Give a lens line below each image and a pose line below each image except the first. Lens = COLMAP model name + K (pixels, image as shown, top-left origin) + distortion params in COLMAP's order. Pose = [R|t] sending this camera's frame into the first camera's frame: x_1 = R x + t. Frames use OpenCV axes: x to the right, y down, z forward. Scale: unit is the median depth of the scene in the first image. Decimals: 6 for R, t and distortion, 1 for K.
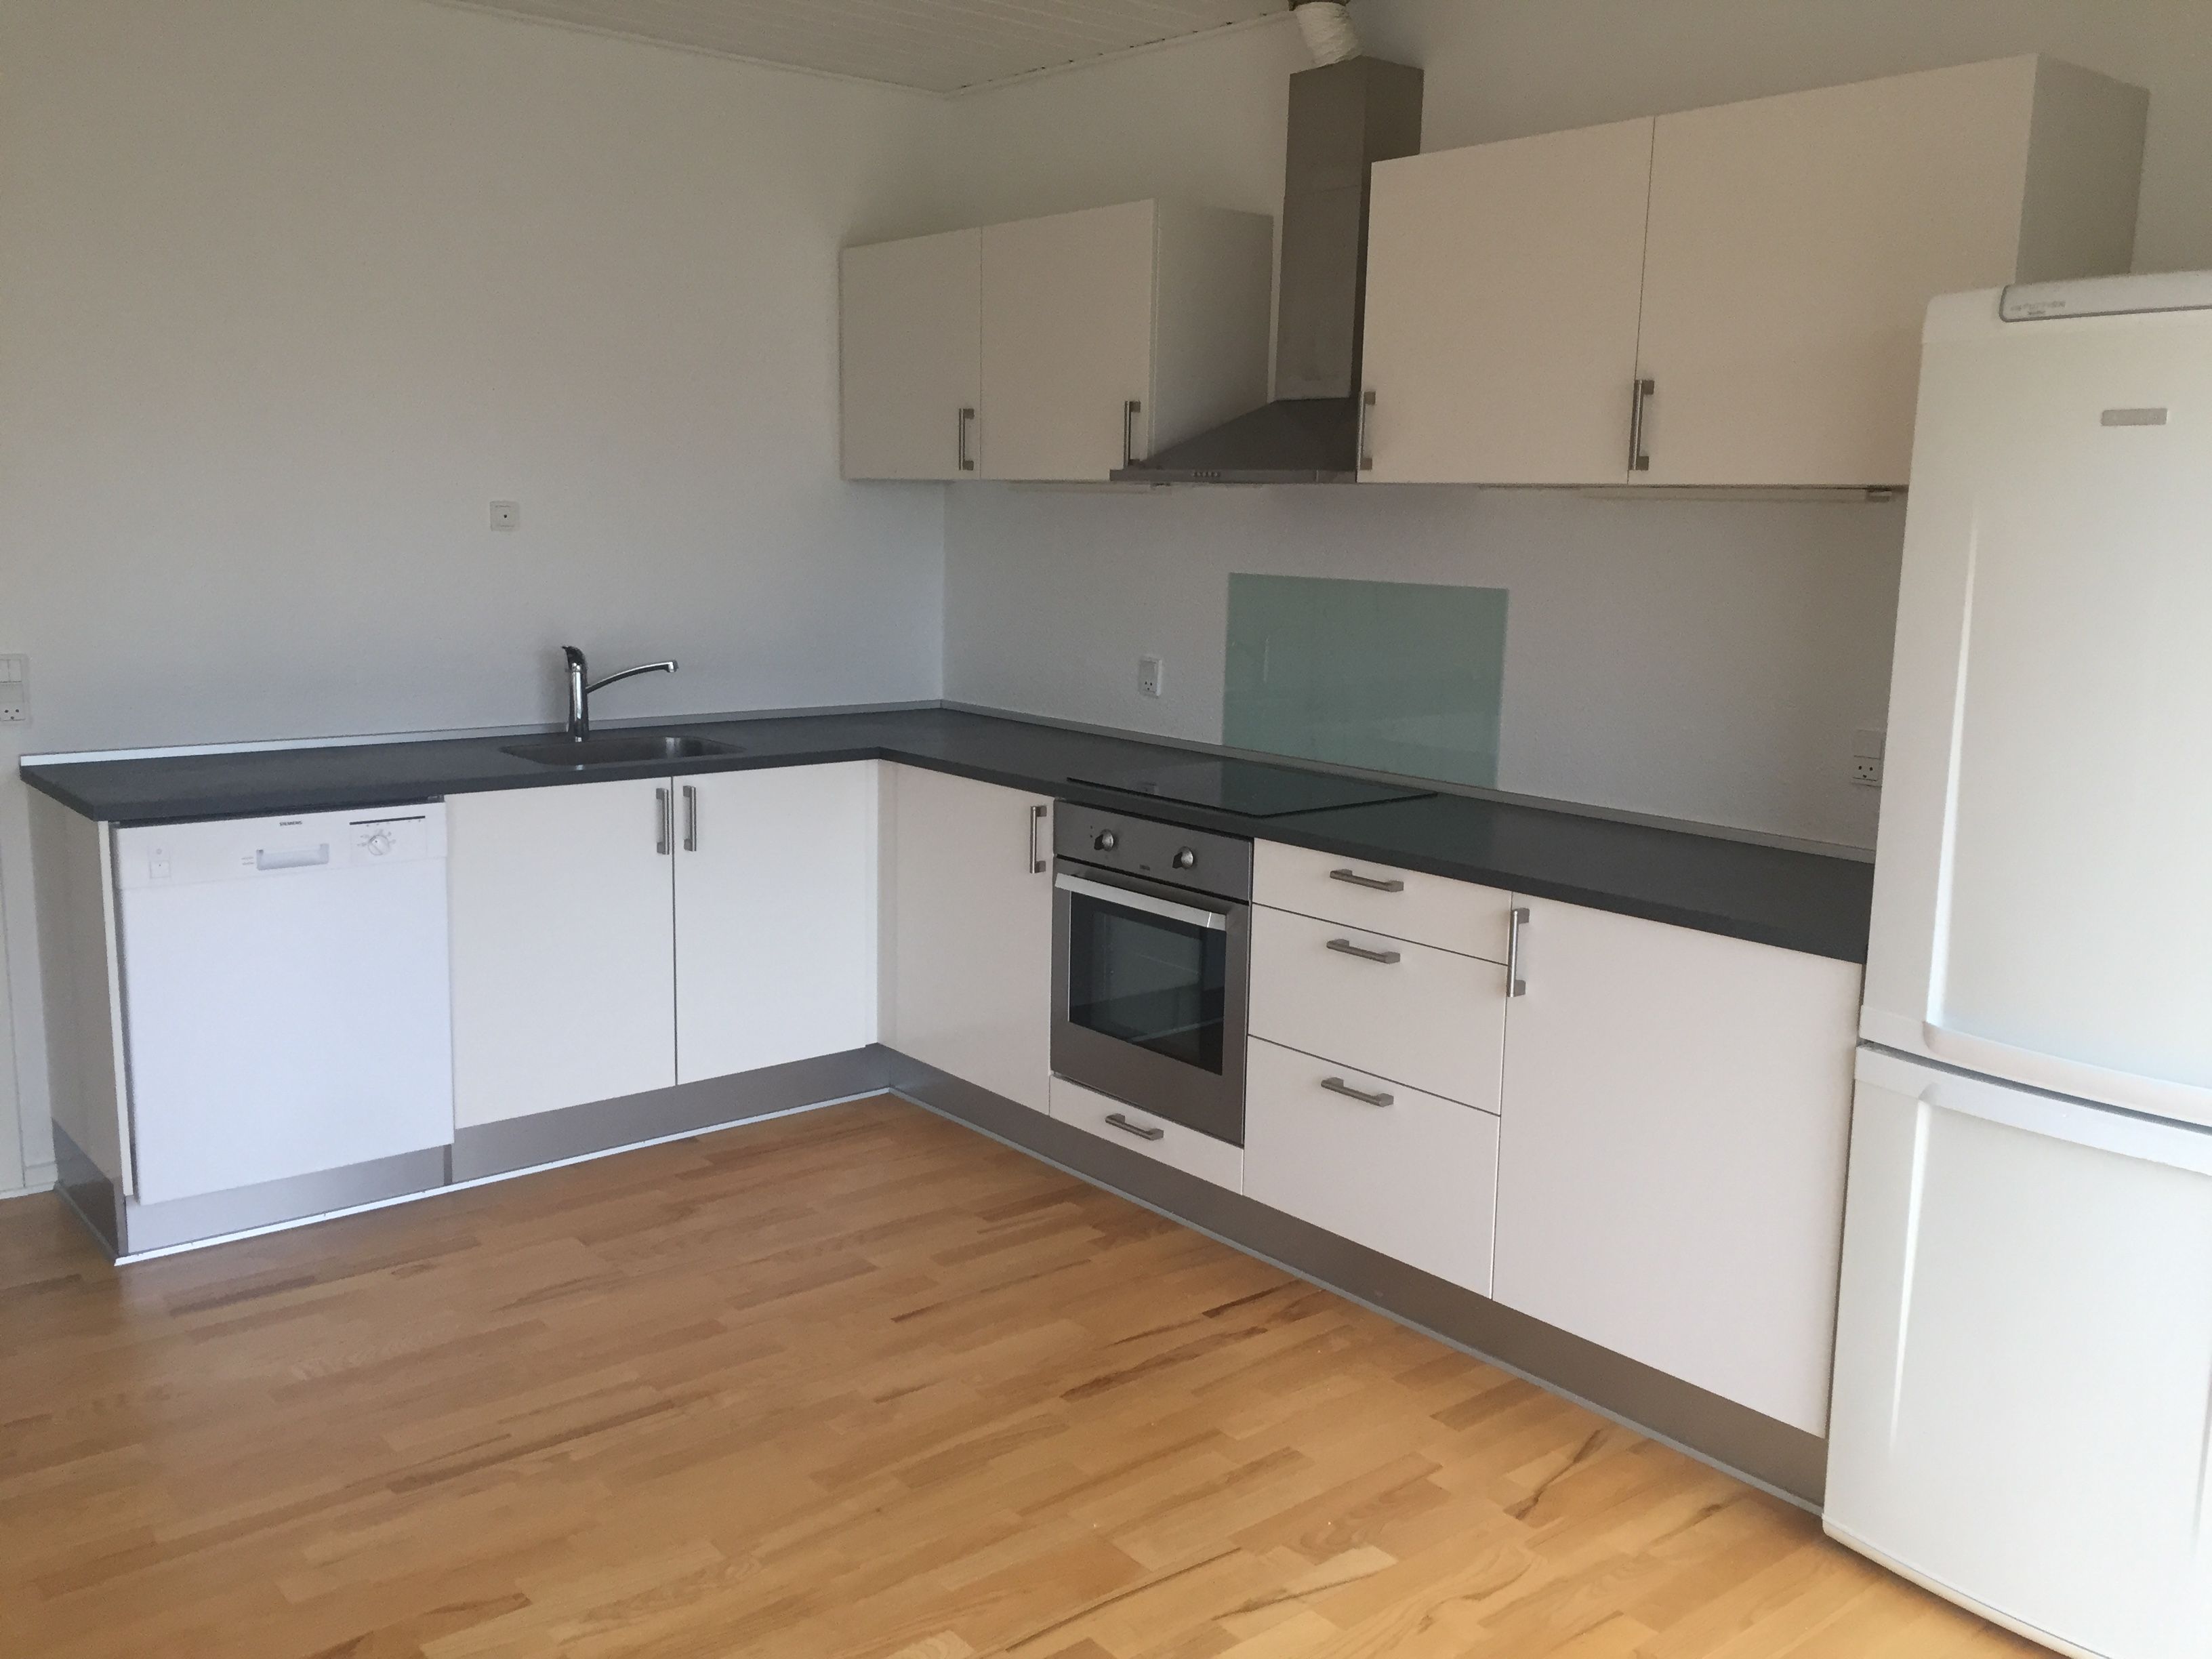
lens RADIAL K [[1905.3, 0, 1106.0], [0, 1905.3, 829.5], [0, 0, 1]] dist [0.126310, -0.177468]
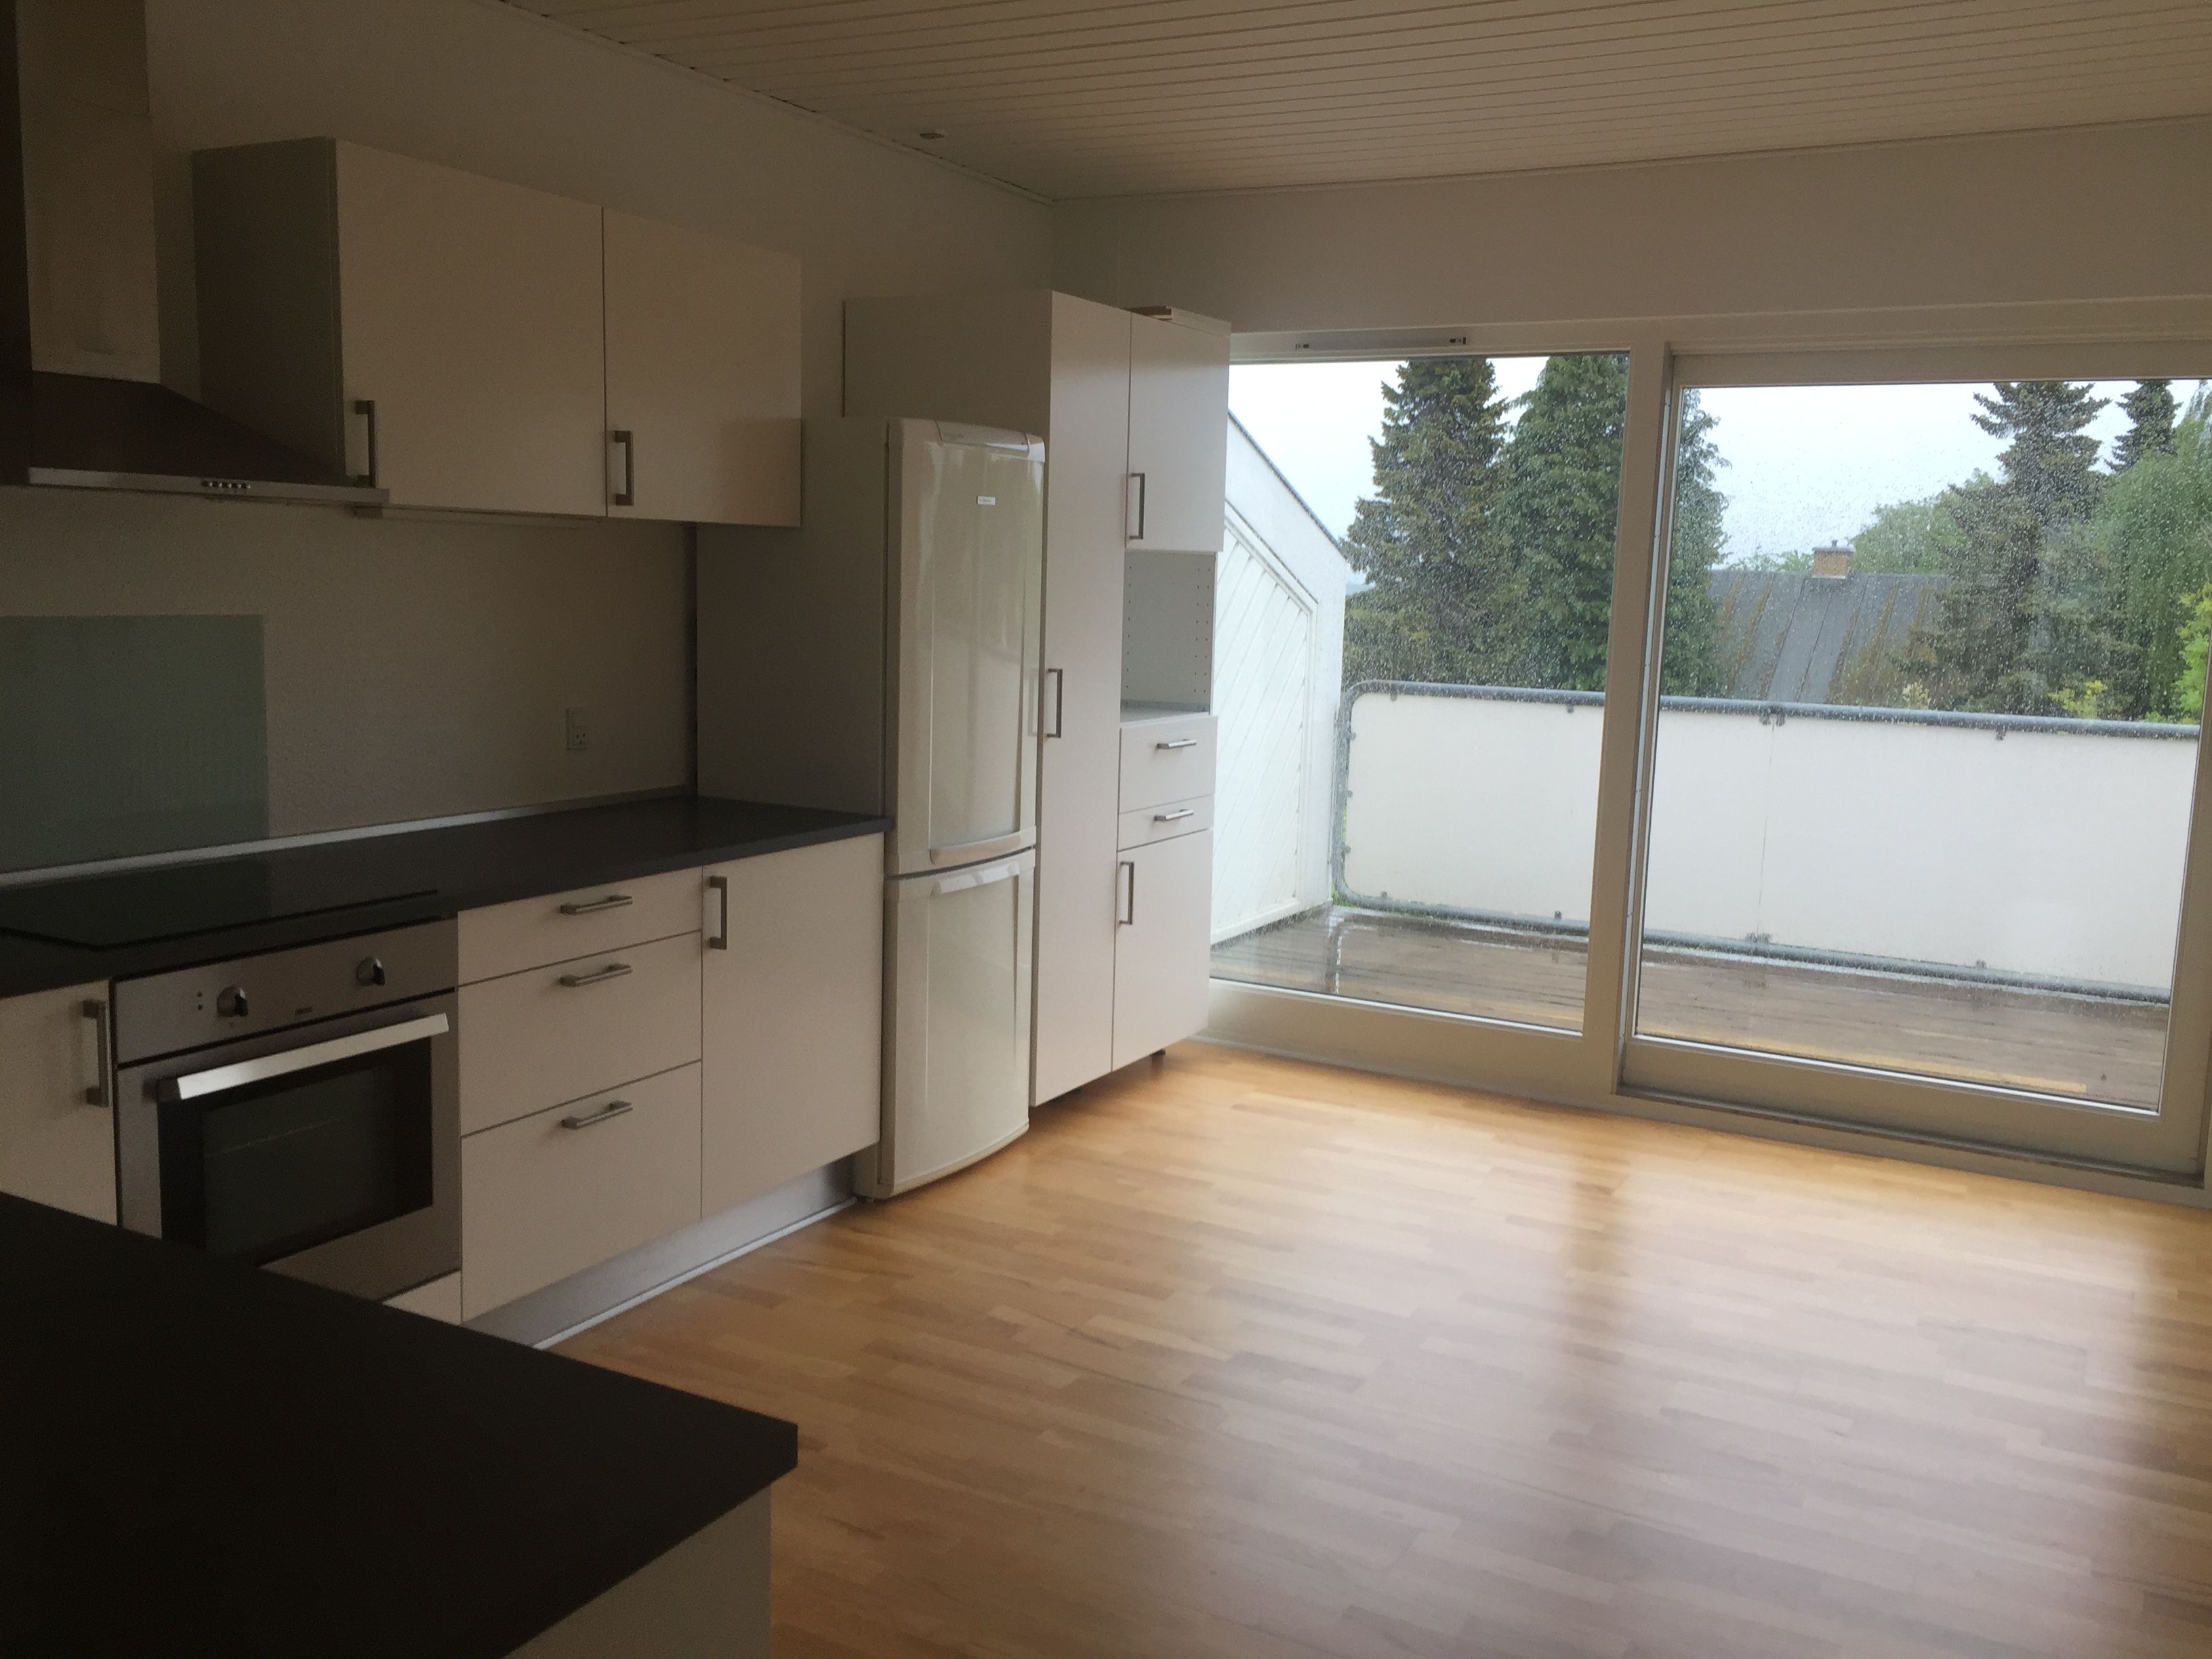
lens RADIAL K [[1905.3, 0, 1106.0], [0, 1905.3, 829.5], [0, 0, 1]] dist [0.126310, -0.177468]
pose [[-0.361631, -0.161681, 0.918195, -0.798627], [0.122128, 0.968147, 0.218577, -0.180795], [-0.924288, 0.191182, -0.330366, 0.966857]]
